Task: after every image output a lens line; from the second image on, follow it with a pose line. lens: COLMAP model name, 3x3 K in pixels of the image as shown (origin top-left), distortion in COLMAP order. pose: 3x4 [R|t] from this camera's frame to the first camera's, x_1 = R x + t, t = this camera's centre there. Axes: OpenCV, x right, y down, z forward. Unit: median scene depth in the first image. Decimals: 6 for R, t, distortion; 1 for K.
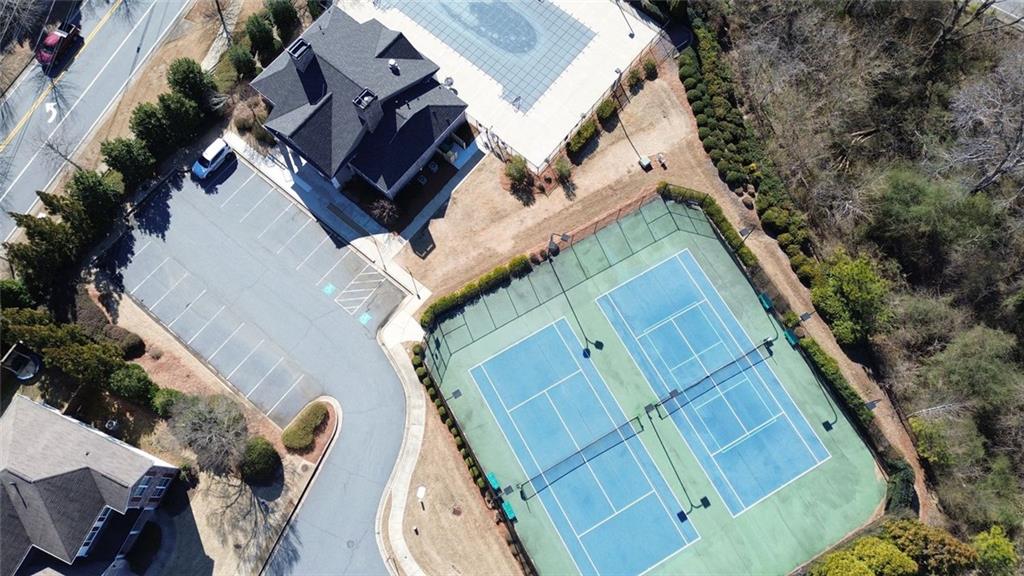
lens RADIAL K [[731.7, 0, 512.0], [0, 731.7, 288.0], [0, 0, 1]] dist [0.078424, -0.106482]
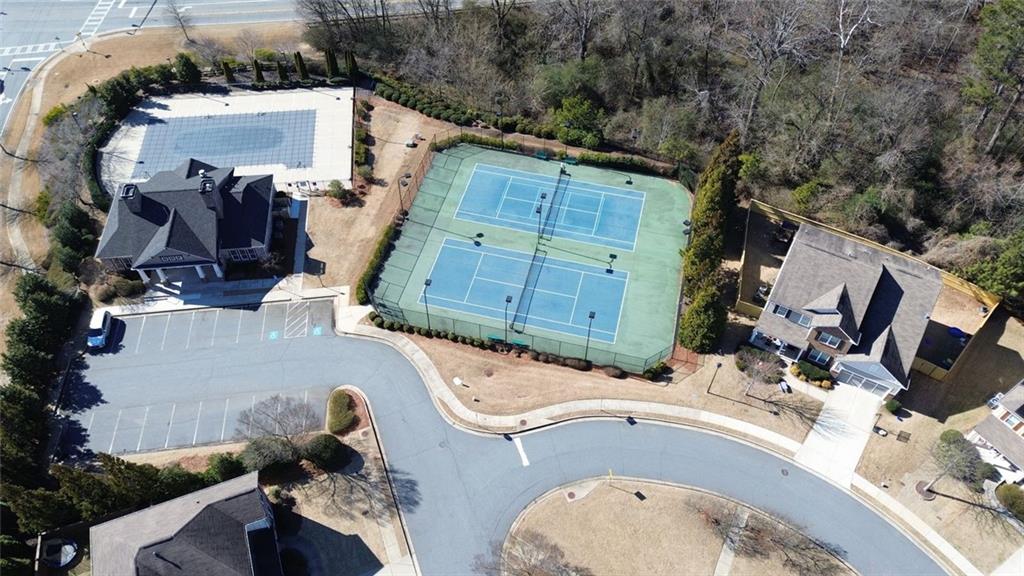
lens RADIAL K [[731.7, 0, 512.0], [0, 731.7, 288.0], [0, 0, 1]] dist [0.078424, -0.106482]
pose [[0.694877, -0.549325, 0.464099, -0.481461], [0.683181, 0.705757, -0.187539, 0.414841], [-0.224521, 0.447381, 0.865702, -0.098202]]
